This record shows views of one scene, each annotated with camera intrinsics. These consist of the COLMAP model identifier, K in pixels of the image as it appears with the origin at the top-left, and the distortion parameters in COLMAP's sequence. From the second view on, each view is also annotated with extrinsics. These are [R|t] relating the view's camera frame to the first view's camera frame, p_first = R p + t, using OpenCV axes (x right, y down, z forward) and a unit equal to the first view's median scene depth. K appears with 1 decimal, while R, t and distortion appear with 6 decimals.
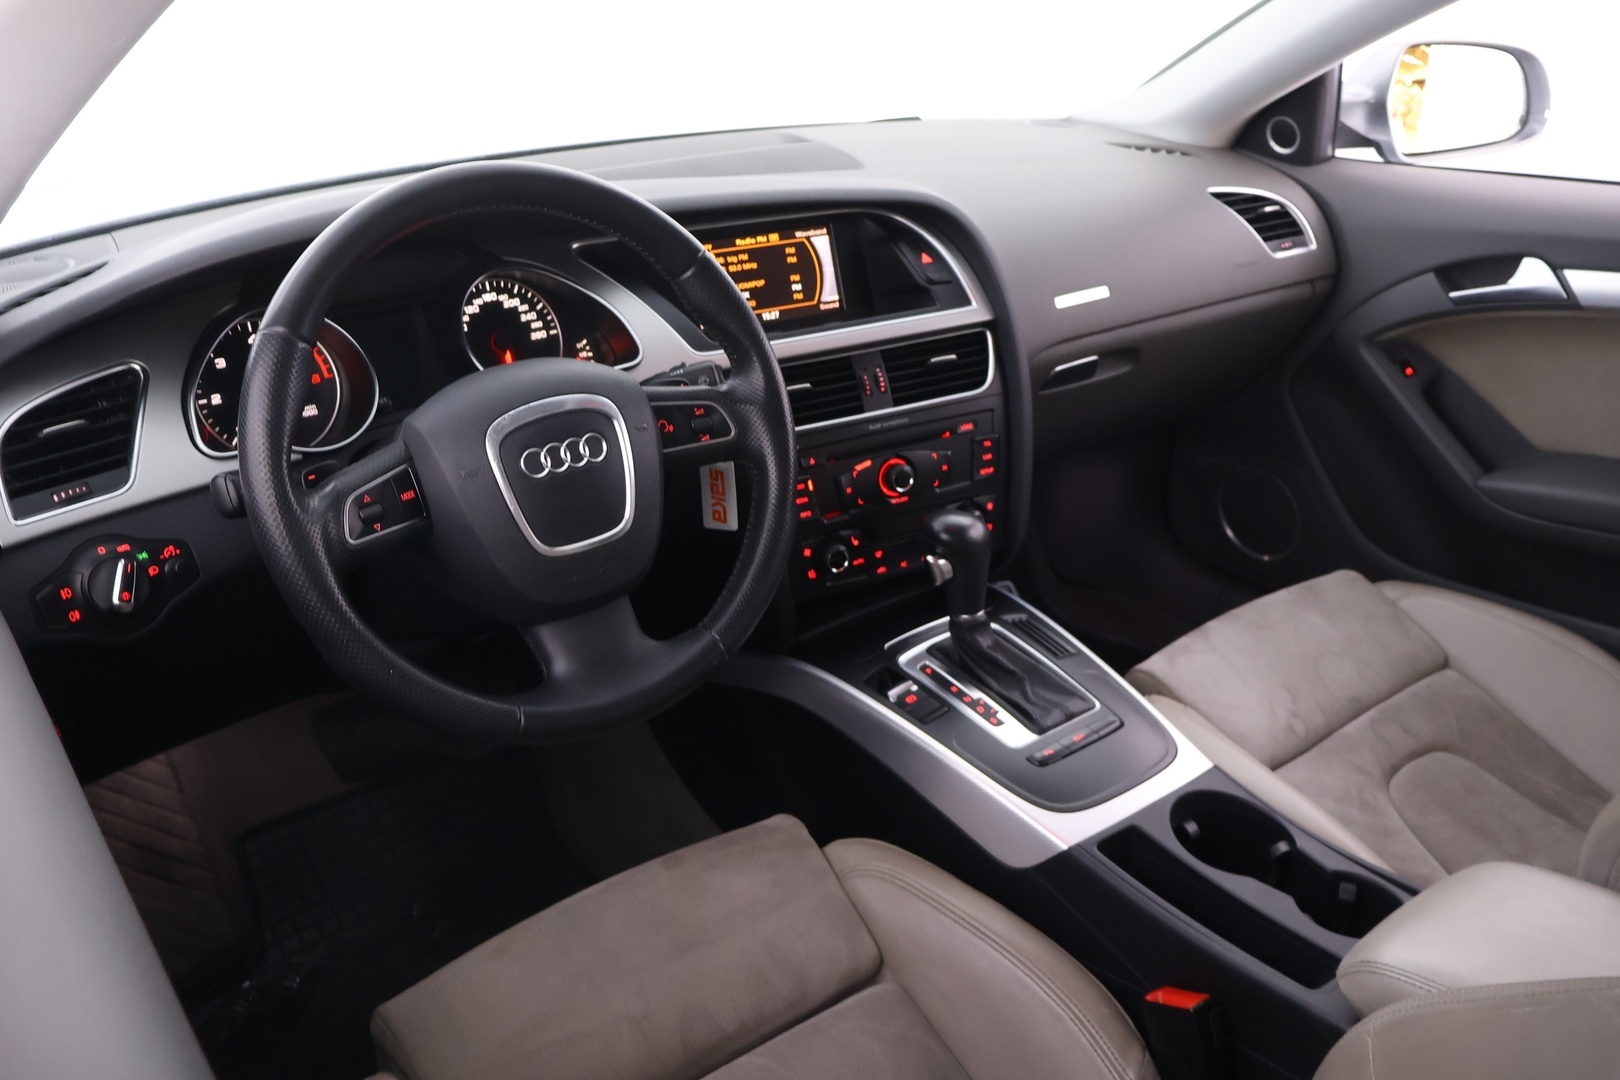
lens RADIAL K [[1388.4, 0, 810.0], [0, 1388.4, 540.0], [0, 0, 1]] dist [-0.007431, 0.000218]
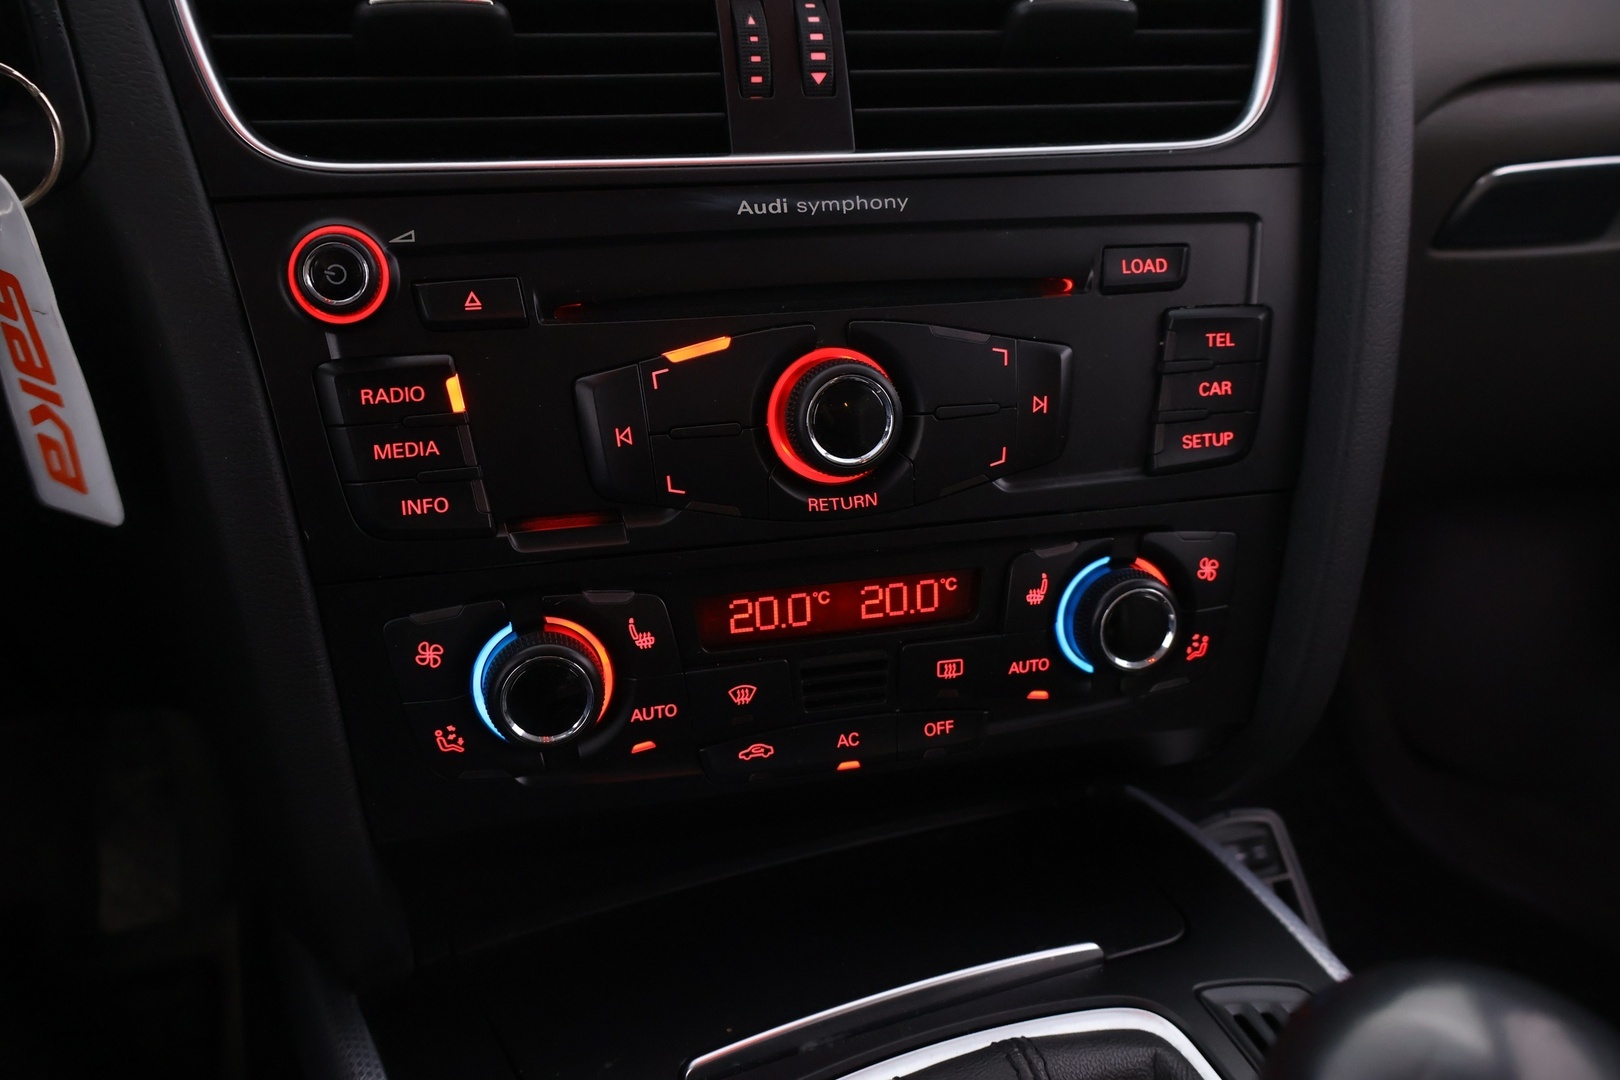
lens RADIAL K [[1388.4, 0, 810.0], [0, 1388.4, 540.0], [0, 0, 1]] dist [-0.007431, 0.000218]
pose [[0.966675, 0.113328, -0.229557, 0.118899], [-0.122297, 0.992174, -0.025182, -0.013965], [0.224907, 0.052416, 0.972969, 0.730653]]
